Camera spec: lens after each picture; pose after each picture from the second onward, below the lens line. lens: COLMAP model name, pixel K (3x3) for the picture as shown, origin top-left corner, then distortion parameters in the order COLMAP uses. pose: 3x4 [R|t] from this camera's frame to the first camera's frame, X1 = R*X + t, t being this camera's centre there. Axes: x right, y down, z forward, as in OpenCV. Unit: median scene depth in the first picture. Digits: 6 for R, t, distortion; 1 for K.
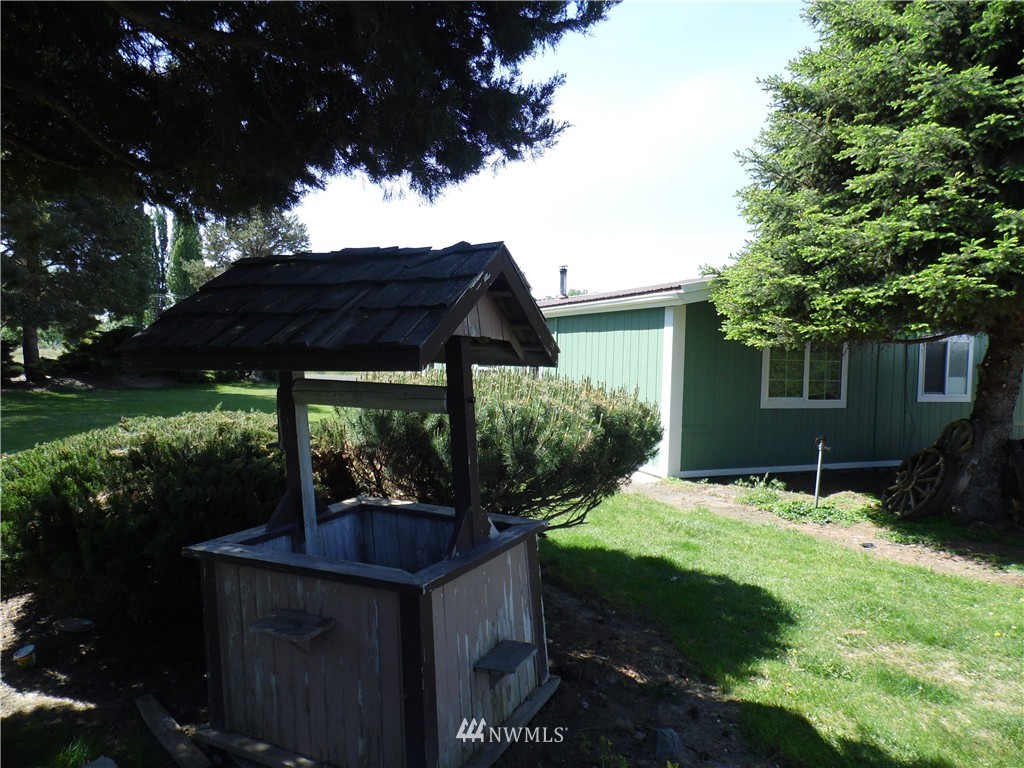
lens RADIAL K [[685.6, 0, 514.9], [0, 685.6, 382.7], [0, 0, 1]] dist [0.008037, -0.005714]
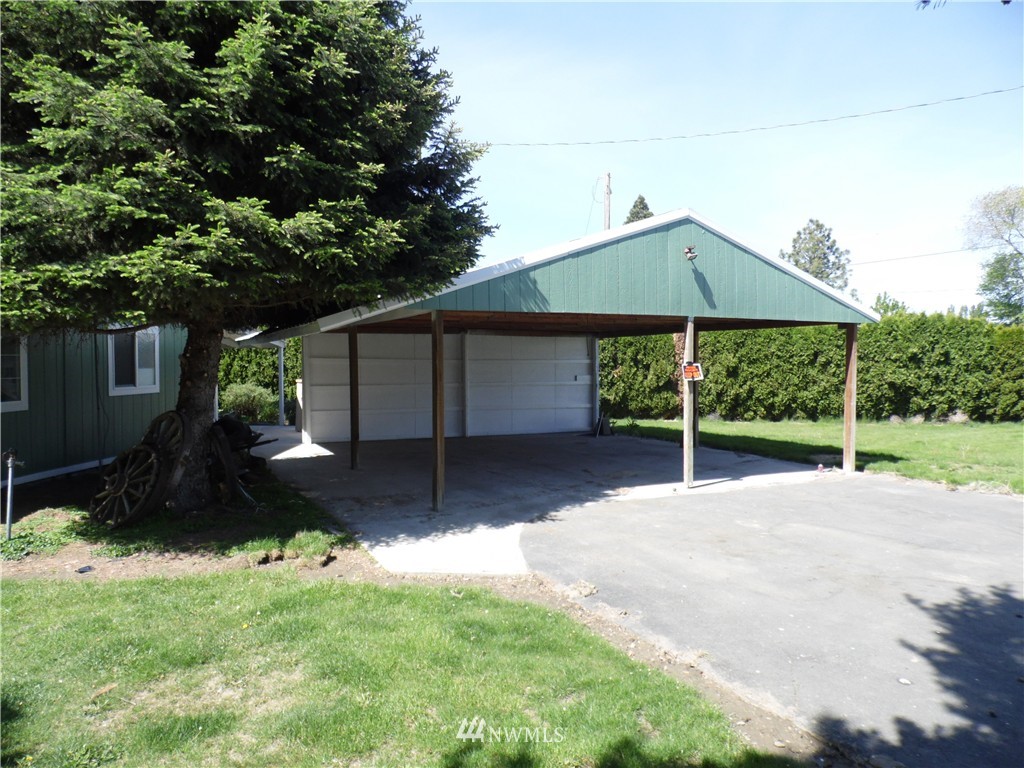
lens RADIAL K [[685.6, 0, 516.1], [0, 685.6, 377.6], [0, 0, 1]] dist [0.008037, -0.005714]
pose [[0.457958, -0.051331, 0.887491, 0.015211], [0.047253, 0.998326, 0.033358, -0.005364], [-0.887717, 0.026660, 0.459616, 0.145498]]
